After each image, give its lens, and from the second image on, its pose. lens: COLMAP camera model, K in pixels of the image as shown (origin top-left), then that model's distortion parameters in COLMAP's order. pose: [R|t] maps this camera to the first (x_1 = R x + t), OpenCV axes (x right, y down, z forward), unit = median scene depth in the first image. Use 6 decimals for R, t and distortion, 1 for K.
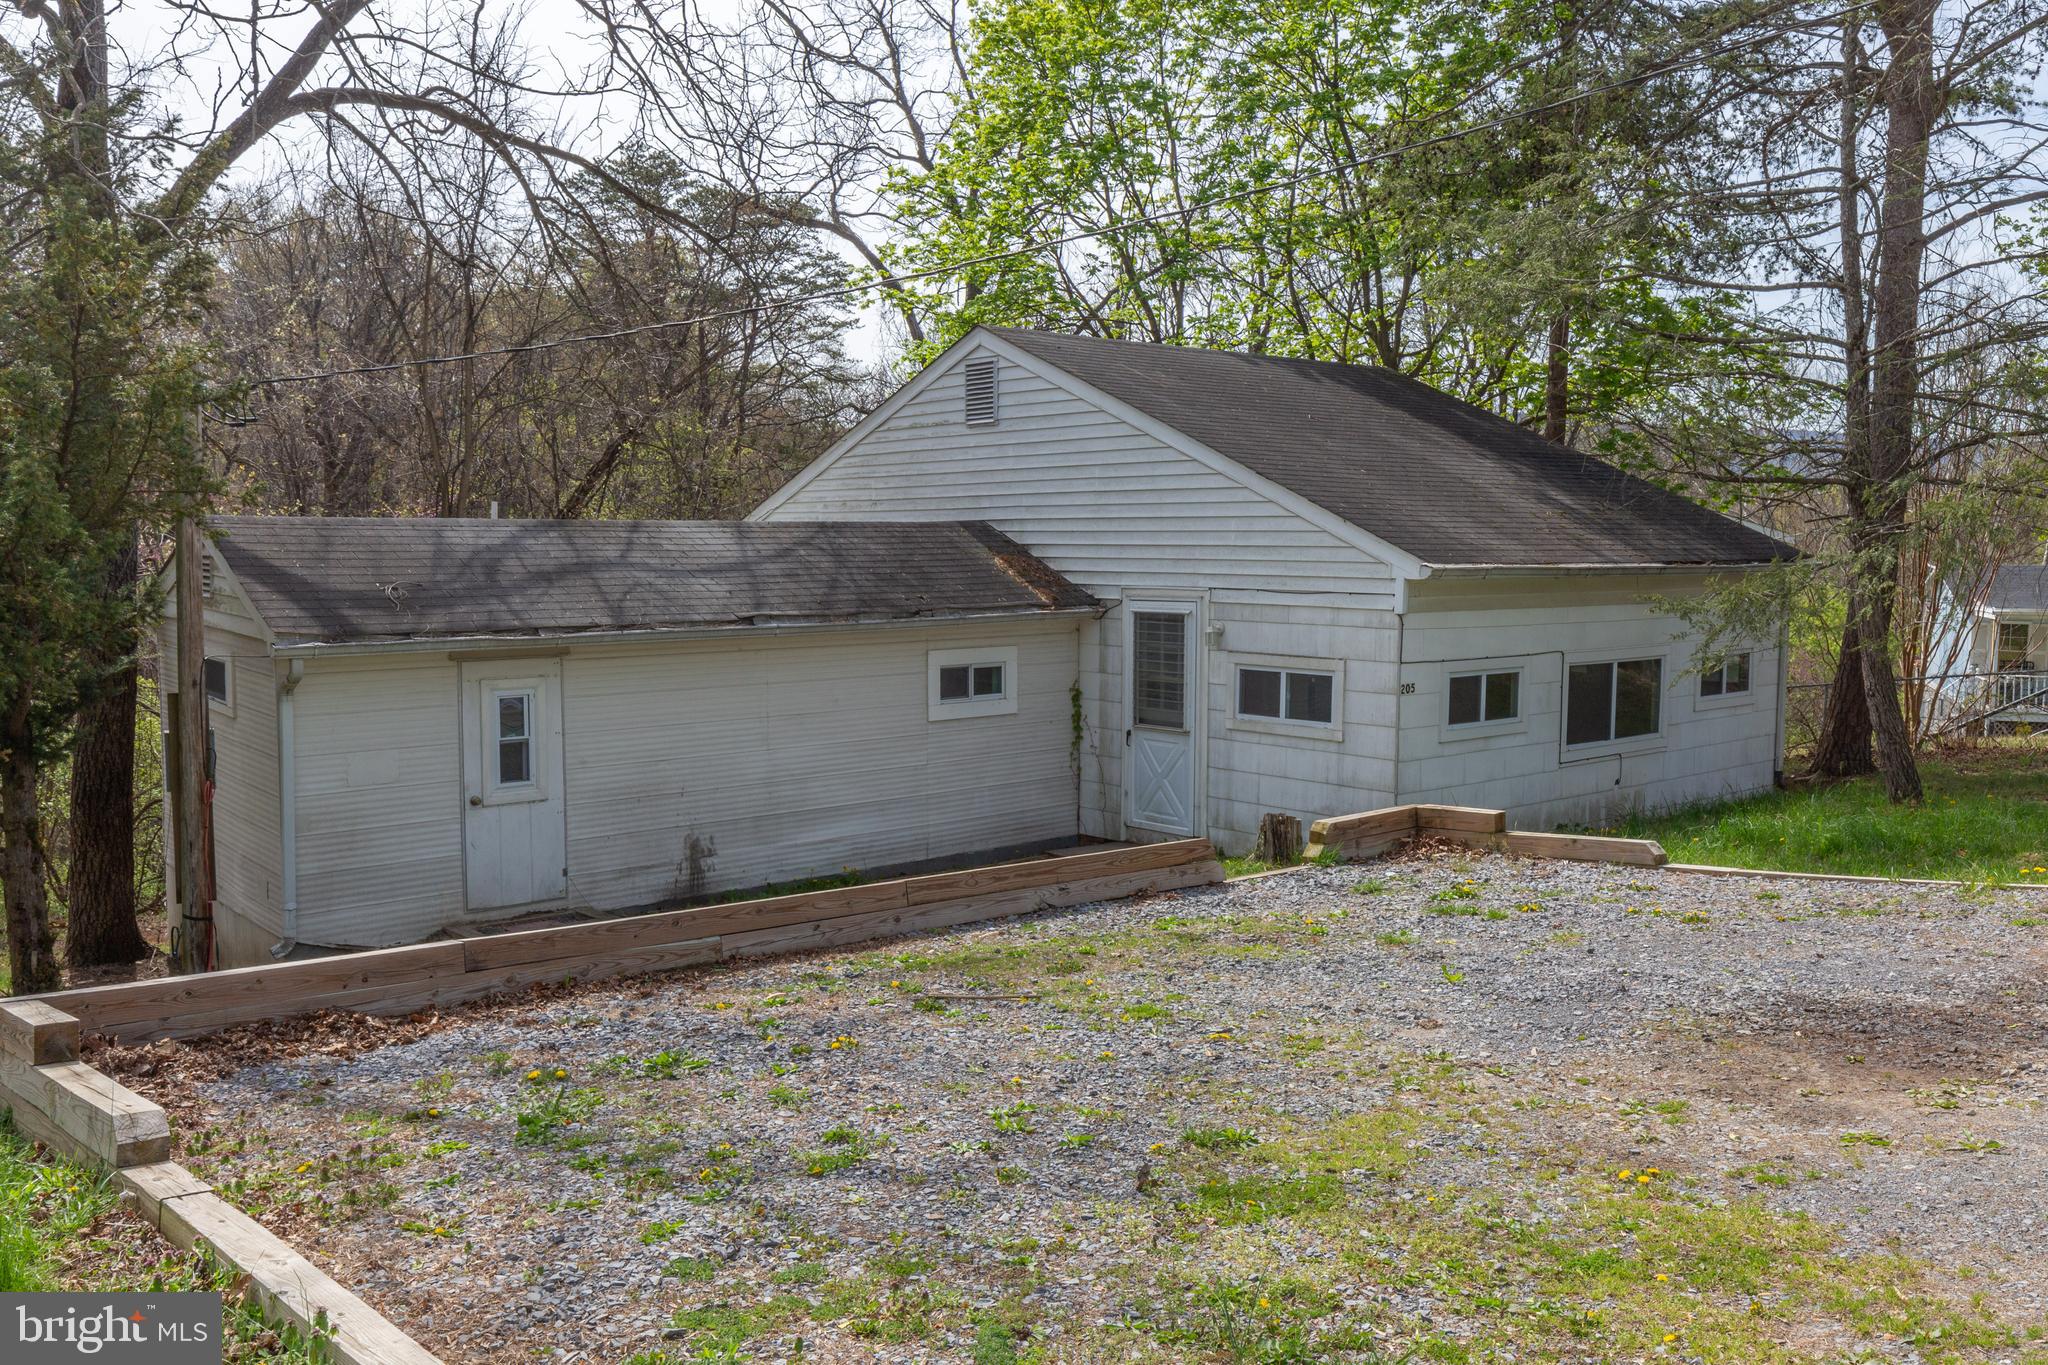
lens RADIAL K [[1615.6, 0, 1024.0], [0, 1615.6, 682.5], [0, 0, 1]] dist [-0.003443, 0.001894]
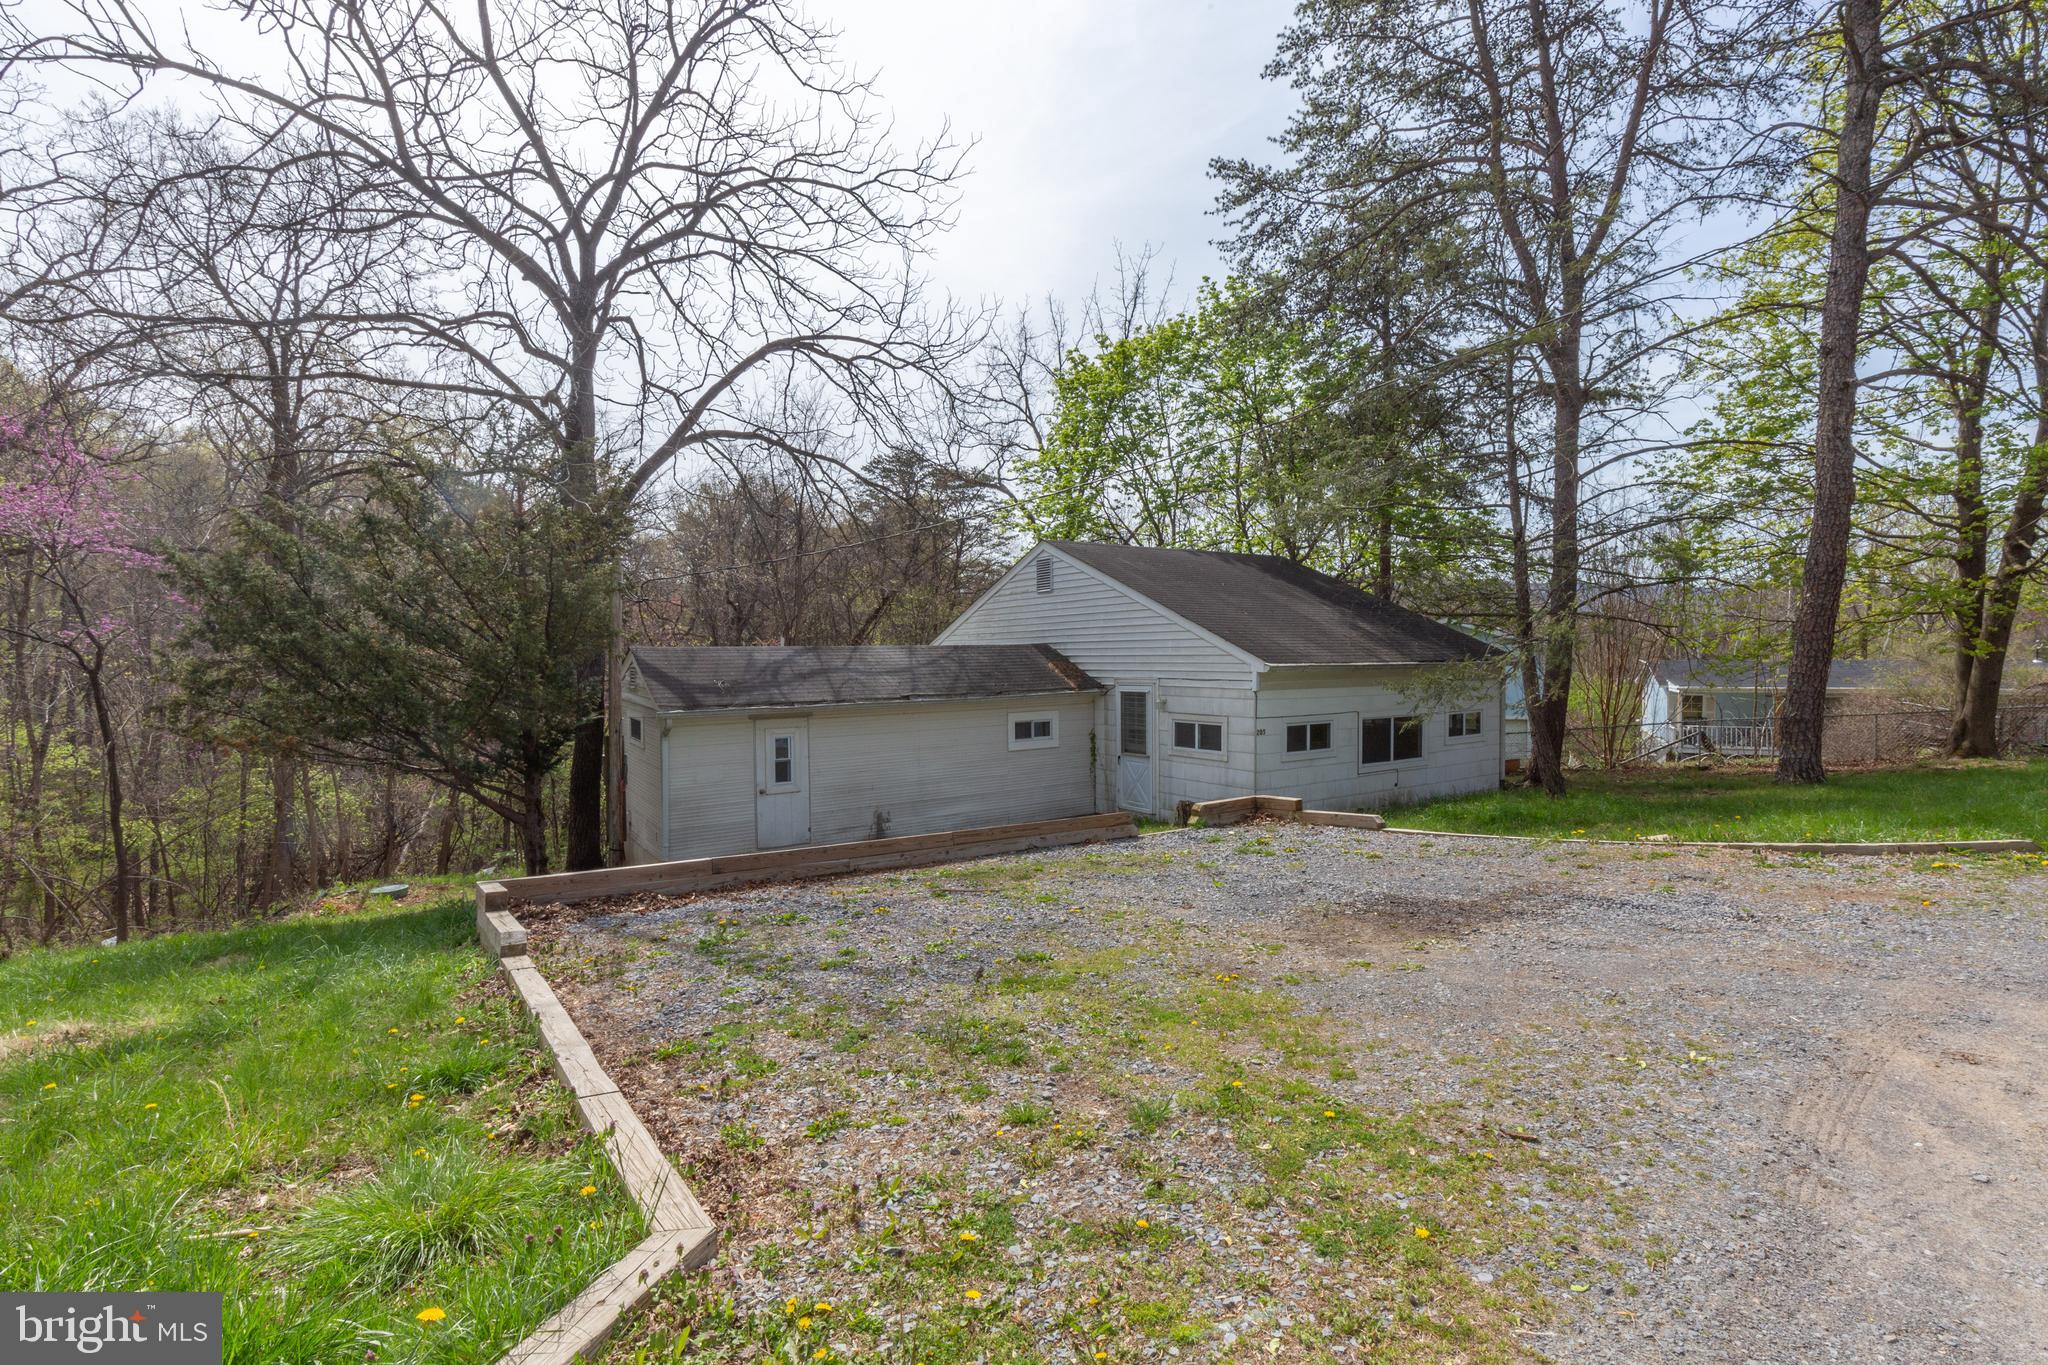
lens RADIAL K [[899.6, 0, 1030.7], [0, 899.6, 687.8], [0, 0, 1]] dist [0.002068, 0.000090]
pose [[0.993928, -0.009571, -0.109612, 0.093860], [0.004084, 0.998732, -0.050174, 0.003924], [0.109953, 0.049421, 0.992707, -0.039664]]
